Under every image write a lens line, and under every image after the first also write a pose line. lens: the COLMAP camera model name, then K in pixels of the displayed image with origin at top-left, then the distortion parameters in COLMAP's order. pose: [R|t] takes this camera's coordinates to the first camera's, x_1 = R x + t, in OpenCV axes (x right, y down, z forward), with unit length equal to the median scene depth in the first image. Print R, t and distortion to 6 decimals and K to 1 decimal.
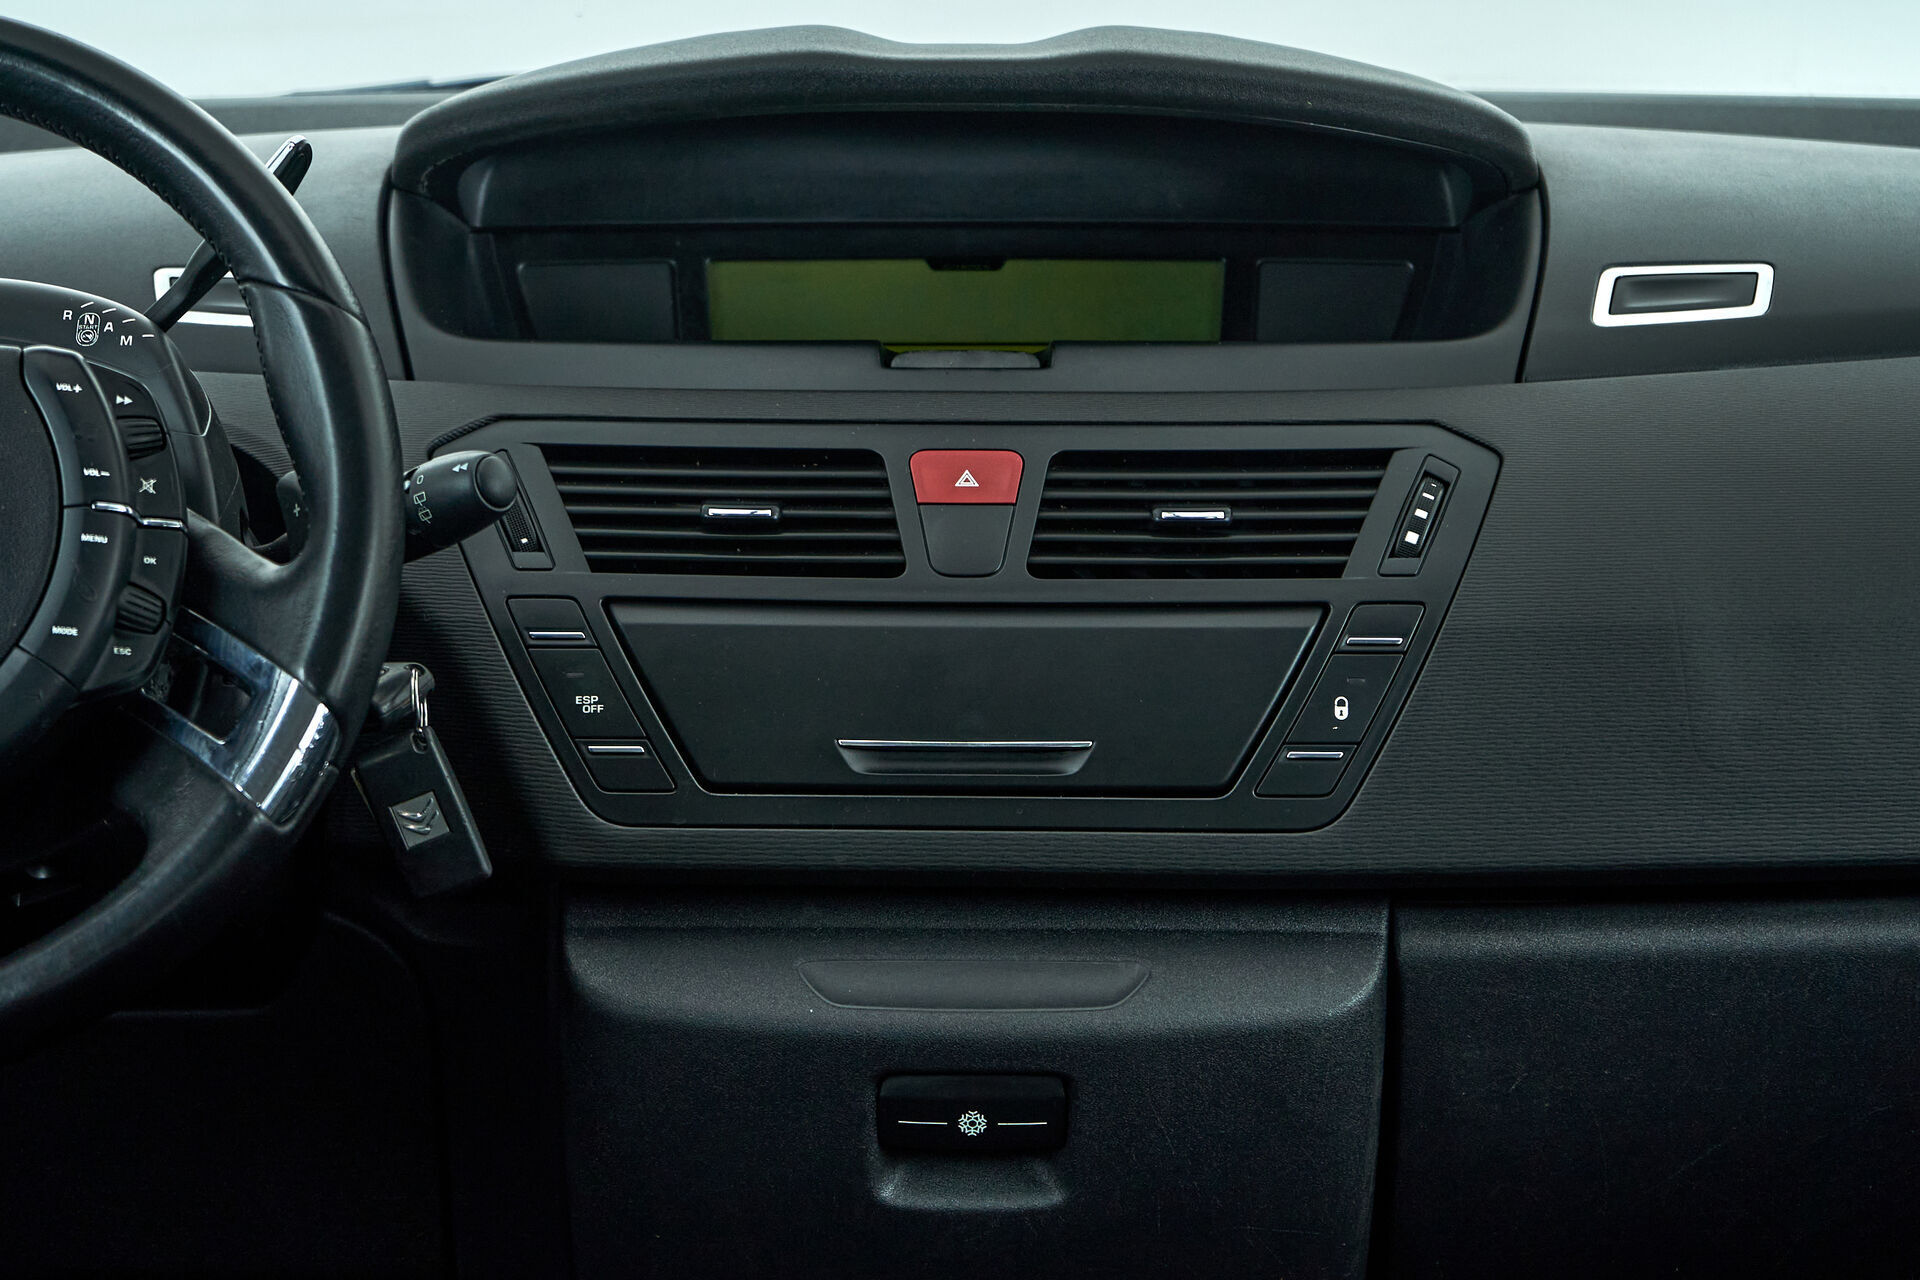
lens RADIAL K [[4734.8, 0, 973.0], [0, 4734.8, 652.0], [0, 0, 1]] dist [0.053057, 0.000000]
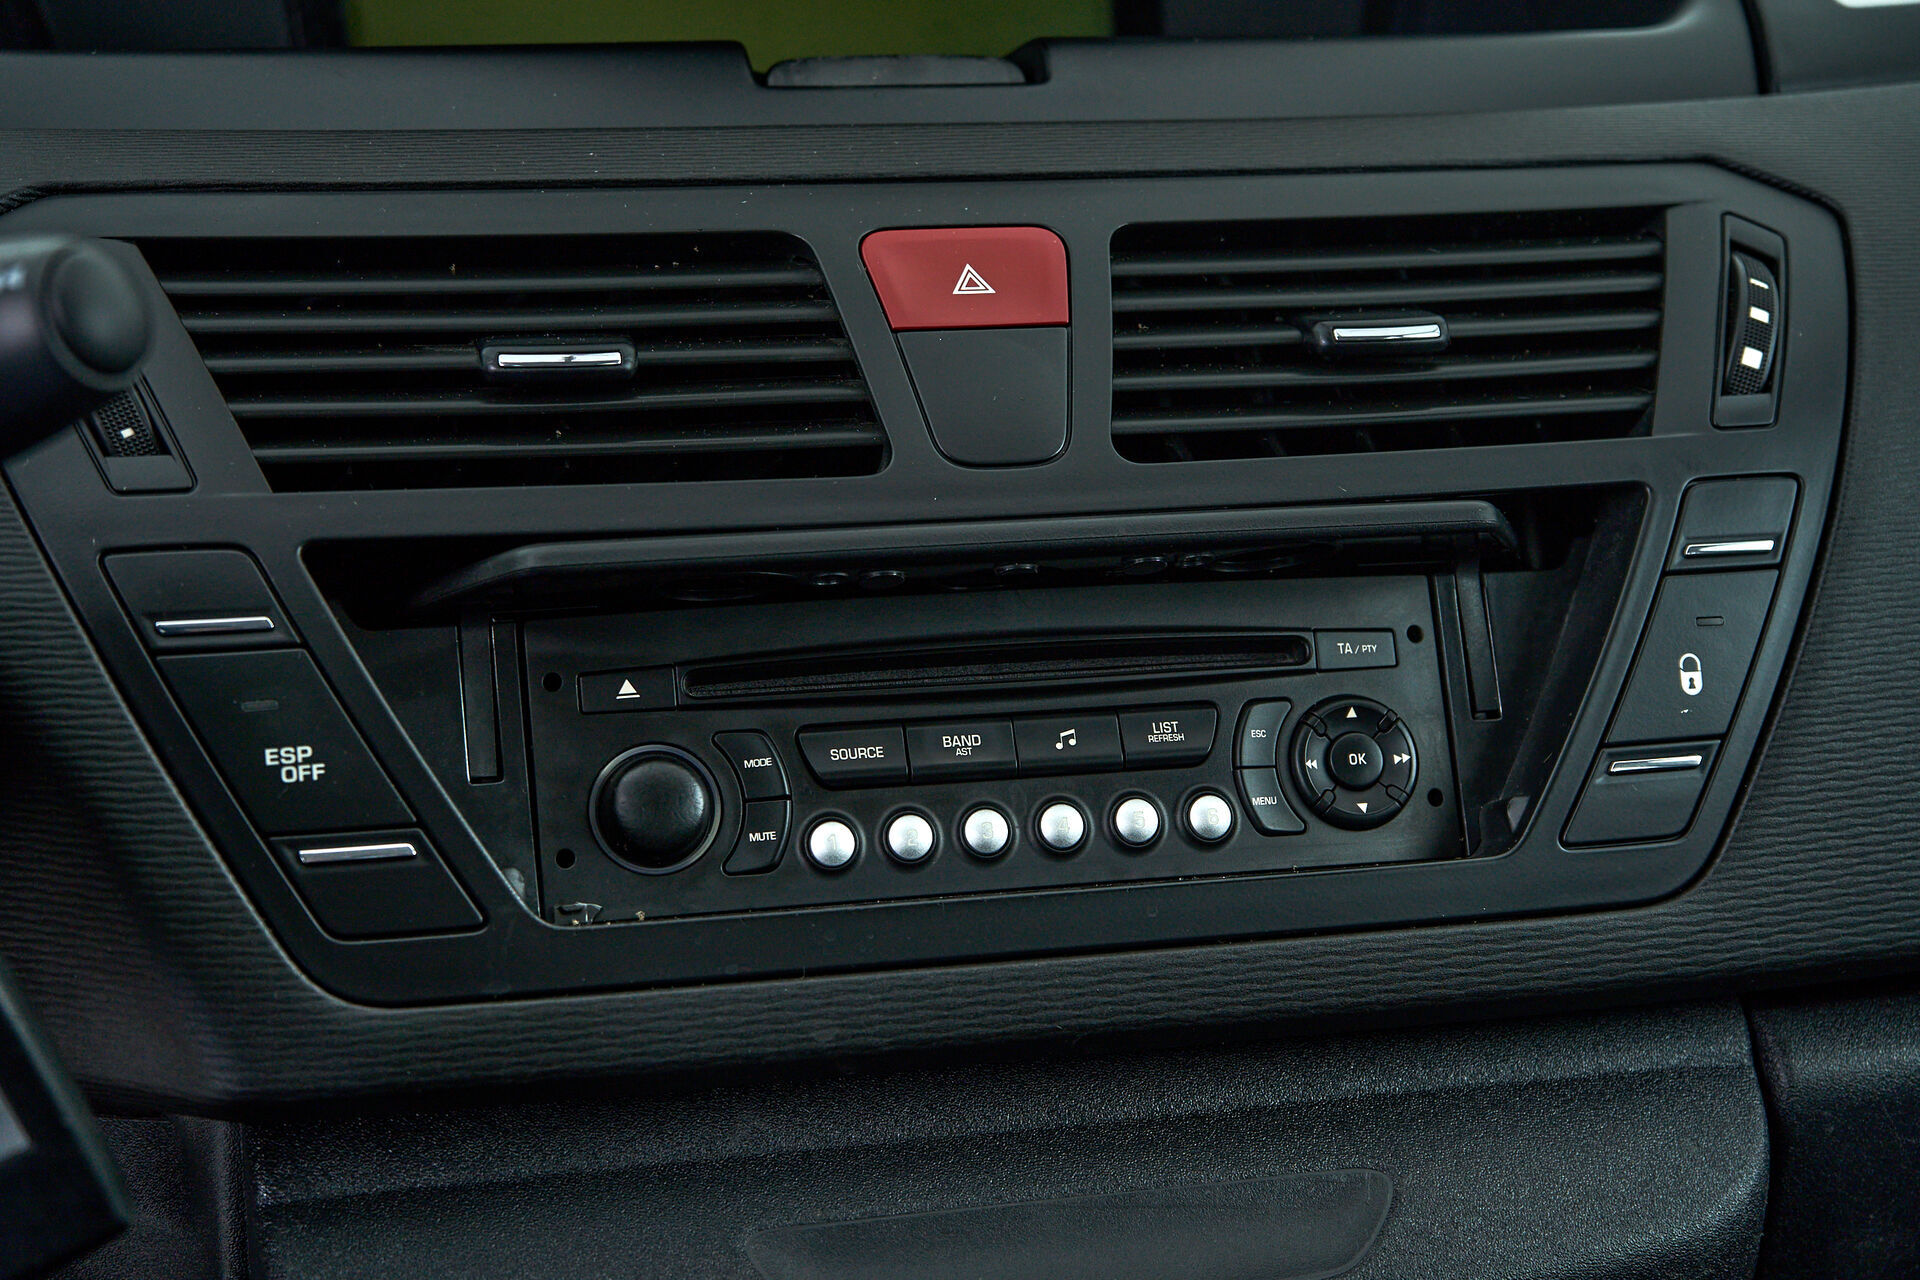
lens RADIAL K [[2830.4, 0, 954.4], [0, 2830.4, 635.4], [0, 0, 1]] dist [0.045728, 0.000000]
pose [[0.971989, -0.060872, 0.227008, -0.079428], [0.041628, 0.995195, 0.088619, -0.025219], [-0.231312, -0.076687, 0.969852, 0.690259]]
